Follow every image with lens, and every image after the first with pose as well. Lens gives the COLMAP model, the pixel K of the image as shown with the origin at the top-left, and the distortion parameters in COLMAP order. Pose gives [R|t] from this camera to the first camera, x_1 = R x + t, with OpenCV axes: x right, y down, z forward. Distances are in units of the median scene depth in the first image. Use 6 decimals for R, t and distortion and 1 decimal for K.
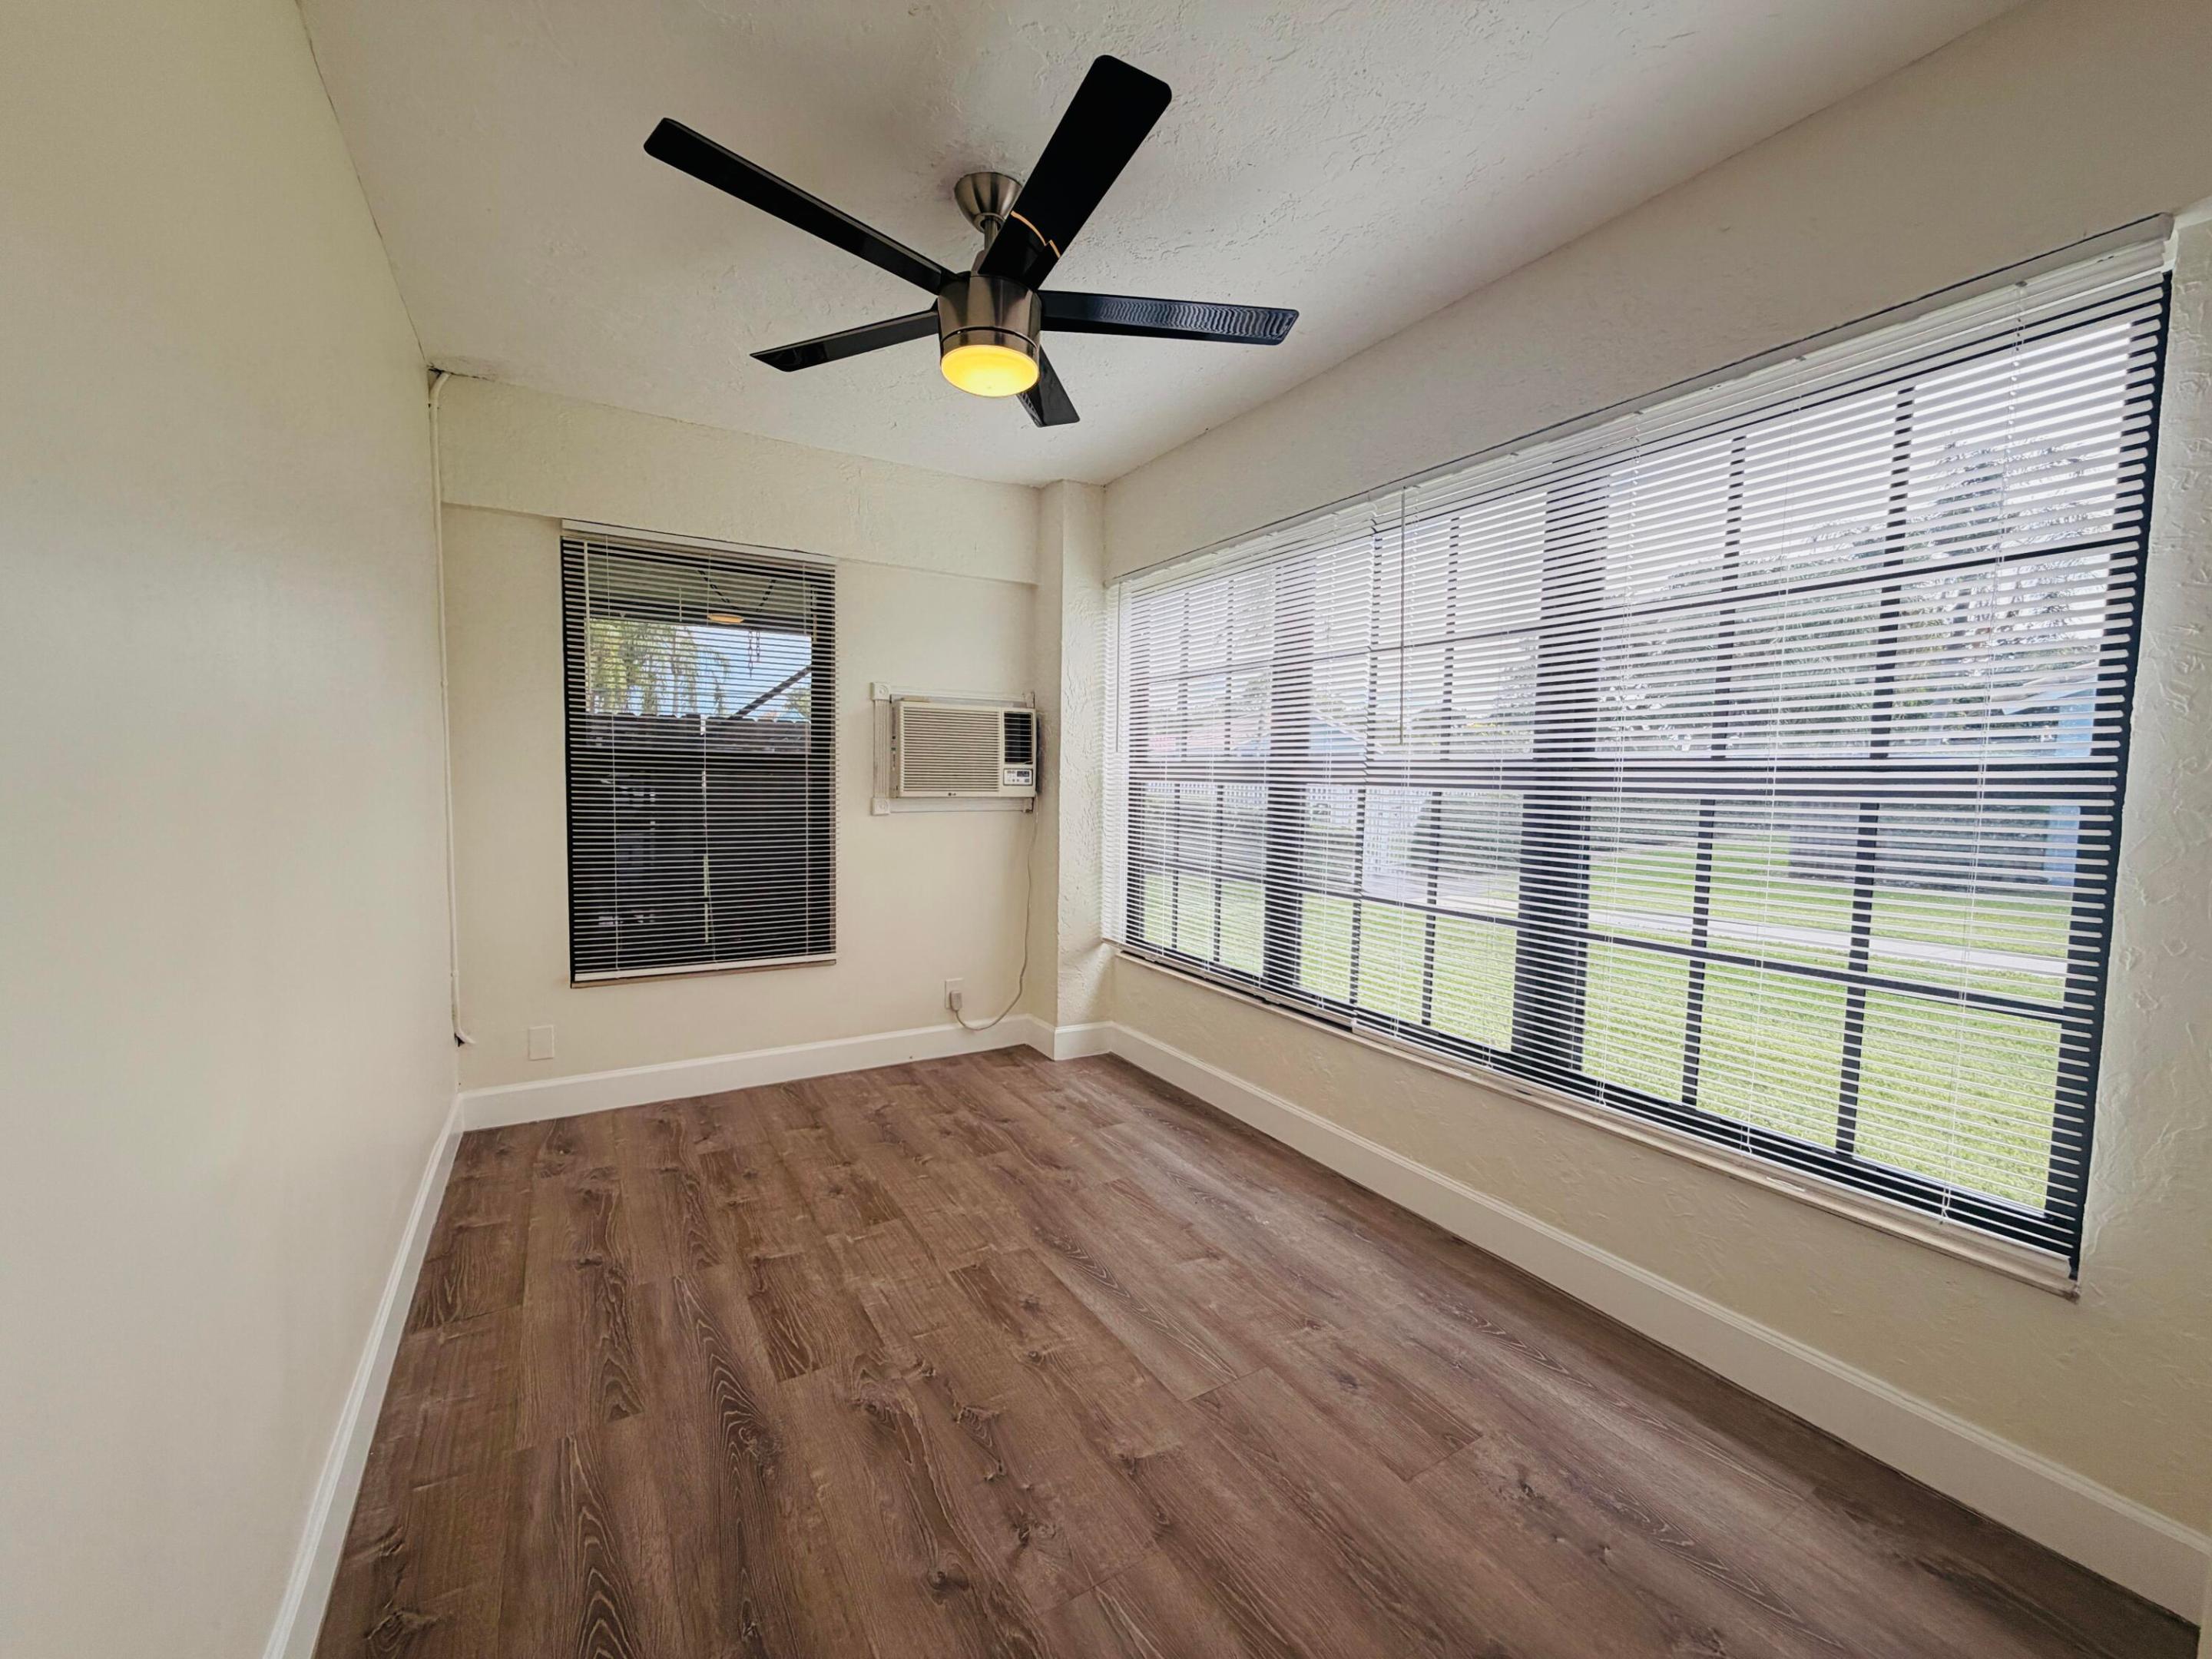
lens RADIAL K [[882.5, 0, 1102.4], [0, 882.5, 831.4], [0, 0, 1]] dist [0.000415, 0.000403]
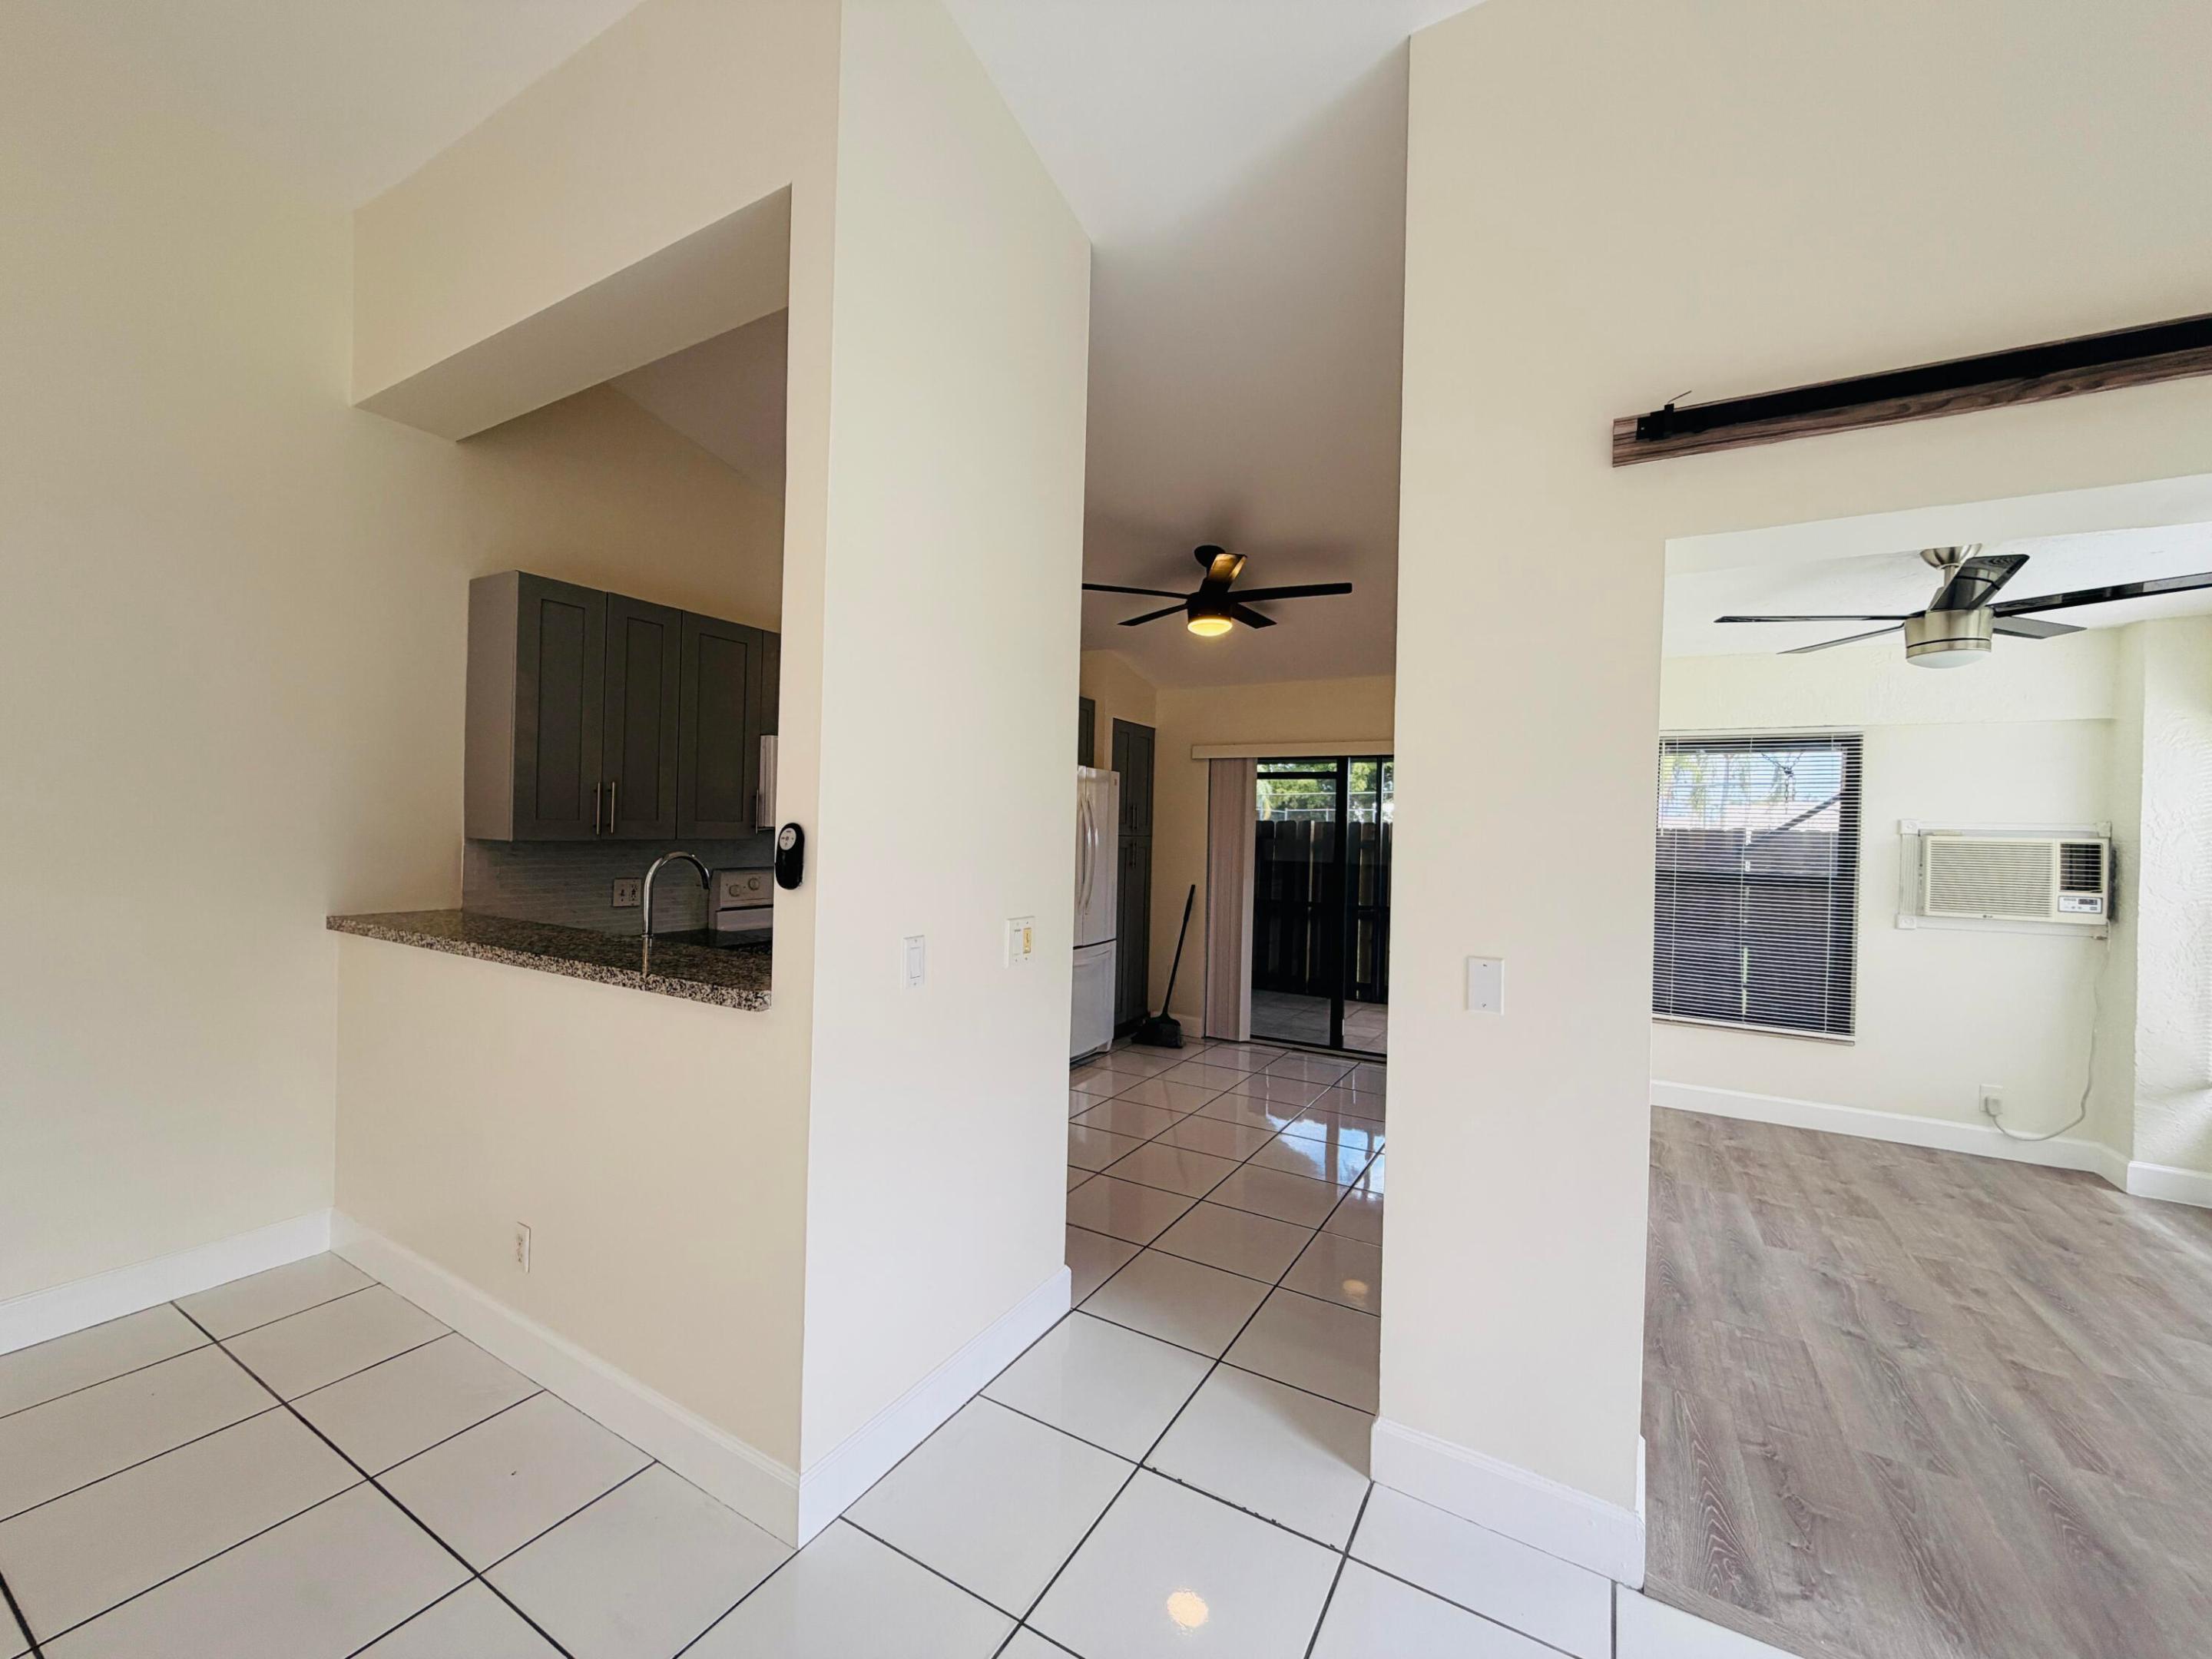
lens RADIAL K [[882.5, 0, 1102.4], [0, 882.5, 831.4], [0, 0, 1]] dist [0.000415, 0.000403]
pose [[0.486067, -0.002408, -0.873919, 0.330800], [-0.078487, 0.995835, -0.046397, -0.011430], [0.870390, 0.091143, 0.483853, -0.673508]]
